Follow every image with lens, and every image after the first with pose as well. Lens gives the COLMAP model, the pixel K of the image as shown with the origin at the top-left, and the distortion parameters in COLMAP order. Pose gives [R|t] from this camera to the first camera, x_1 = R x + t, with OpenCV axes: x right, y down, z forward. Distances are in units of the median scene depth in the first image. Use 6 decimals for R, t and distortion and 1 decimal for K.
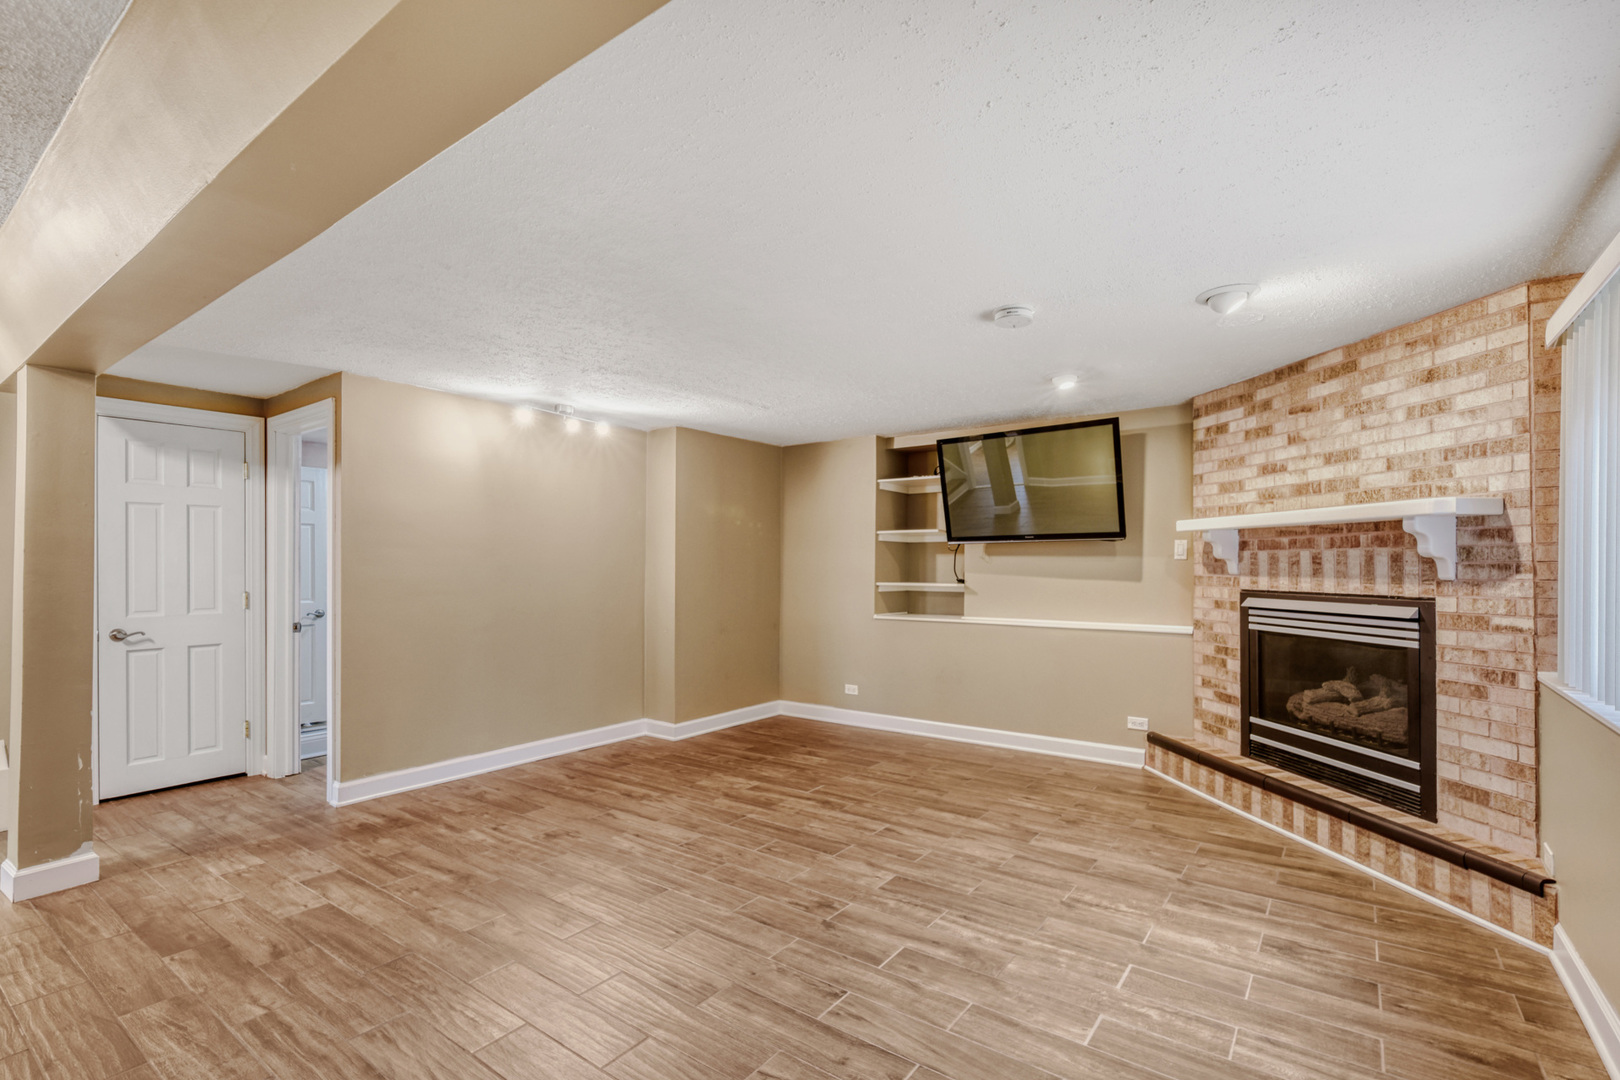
lens RADIAL K [[725.5, 0, 814.1], [0, 725.5, 553.7], [0, 0, 1]] dist [0.008391, -0.002264]
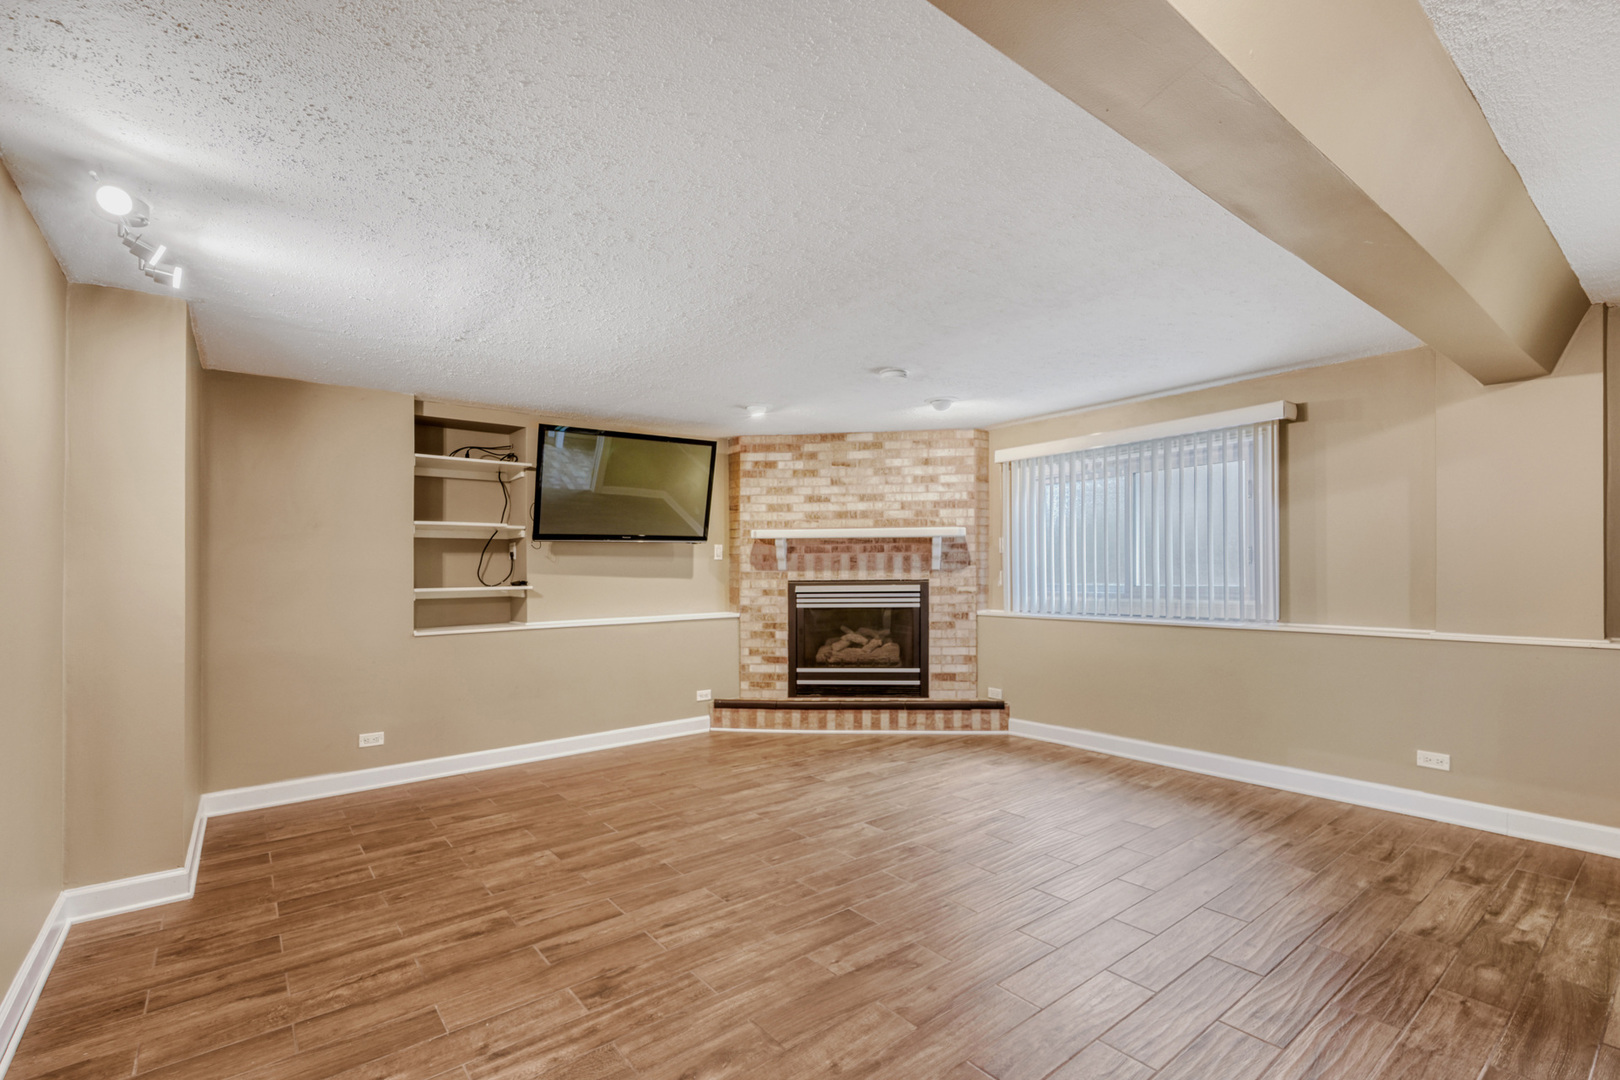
lens RADIAL K [[725.5, 0, 837.7], [0, 725.5, 561.7], [0, 0, 1]] dist [0.008391, -0.002264]
pose [[0.262051, 0.007477, 0.965025, -0.841470], [-0.004808, 0.999968, -0.006442, 0.023032], [-0.965042, -0.002952, 0.262079, 0.596031]]
